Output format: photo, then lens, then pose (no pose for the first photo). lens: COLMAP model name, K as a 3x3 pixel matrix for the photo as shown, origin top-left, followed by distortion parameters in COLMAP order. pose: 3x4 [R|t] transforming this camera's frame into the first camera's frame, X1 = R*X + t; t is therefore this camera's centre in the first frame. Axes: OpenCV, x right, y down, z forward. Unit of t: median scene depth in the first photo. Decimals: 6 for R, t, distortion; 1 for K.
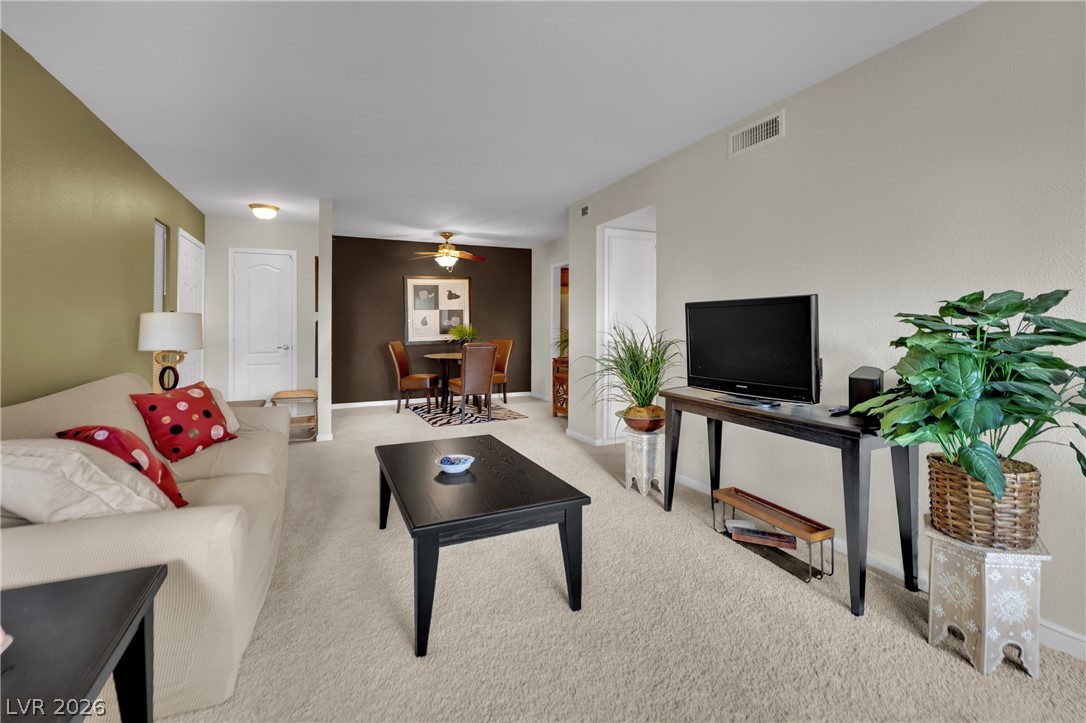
lens RADIAL K [[474.6, 0, 543.5], [0, 474.6, 334.2], [0, 0, 1]] dist [-0.000758, 0.000037]
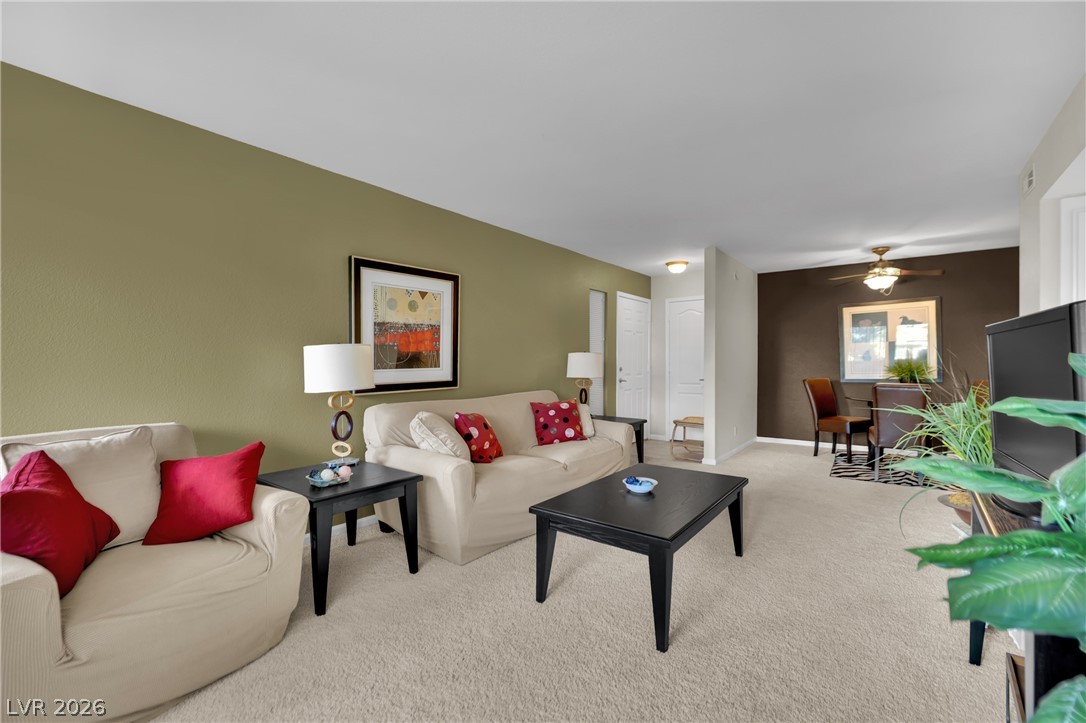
lens RADIAL K [[481.2, 0, 543.0], [0, 481.2, 372.4], [0, 0, 1]] dist [-0.001879, -0.000606]
pose [[0.461221, 0.019125, -0.887079, 0.343680], [-0.014699, 0.999795, 0.013913, -0.001662], [0.887163, 0.006622, 0.461408, 0.128982]]
